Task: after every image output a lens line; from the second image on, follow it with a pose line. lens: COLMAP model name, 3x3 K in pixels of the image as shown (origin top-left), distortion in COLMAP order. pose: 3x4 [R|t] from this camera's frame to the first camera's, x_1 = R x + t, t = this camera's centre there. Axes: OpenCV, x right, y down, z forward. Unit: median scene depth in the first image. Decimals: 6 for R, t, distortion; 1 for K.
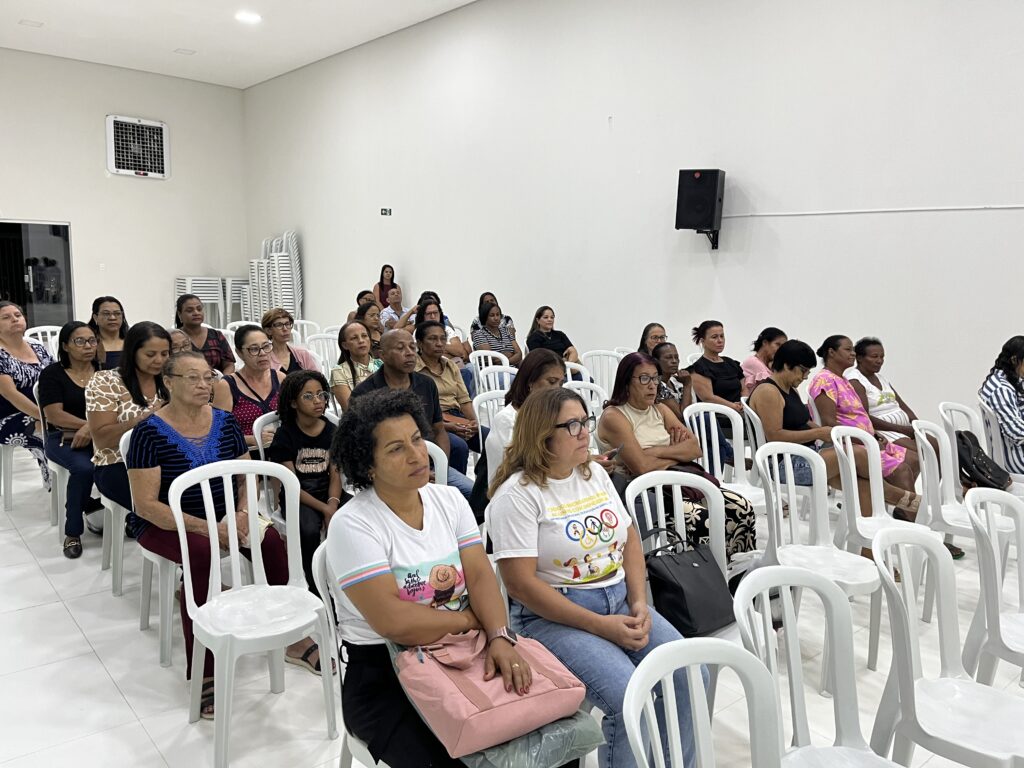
lens RADIAL K [[771.6, 0, 515.1], [0, 771.6, 388.0], [0, 0, 1]] dist [0.070196, -0.090241]
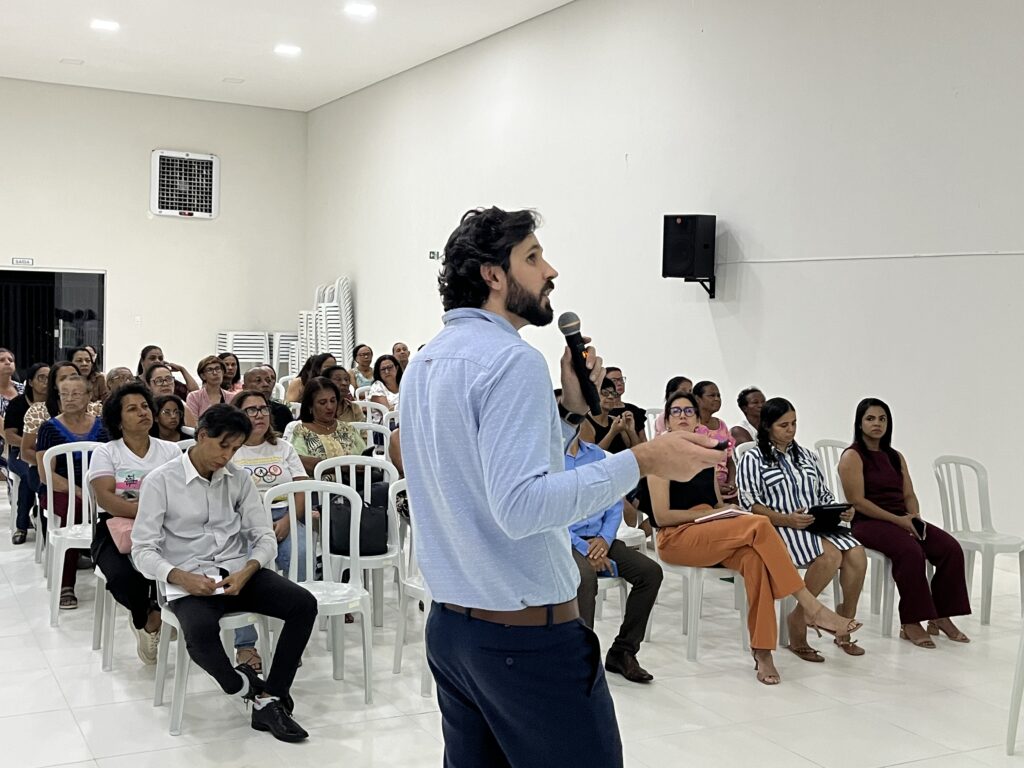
lens RADIAL K [[1200.7, 0, 514.6], [0, 1200.7, 375.5], [0, 0, 1]] dist [0.156754, -0.570050]
pose [[0.975458, 0.008871, -0.220007, 0.211490], [-0.032698, 0.993945, -0.104896, 0.040027], [0.217745, 0.109516, 0.969842, -0.248559]]
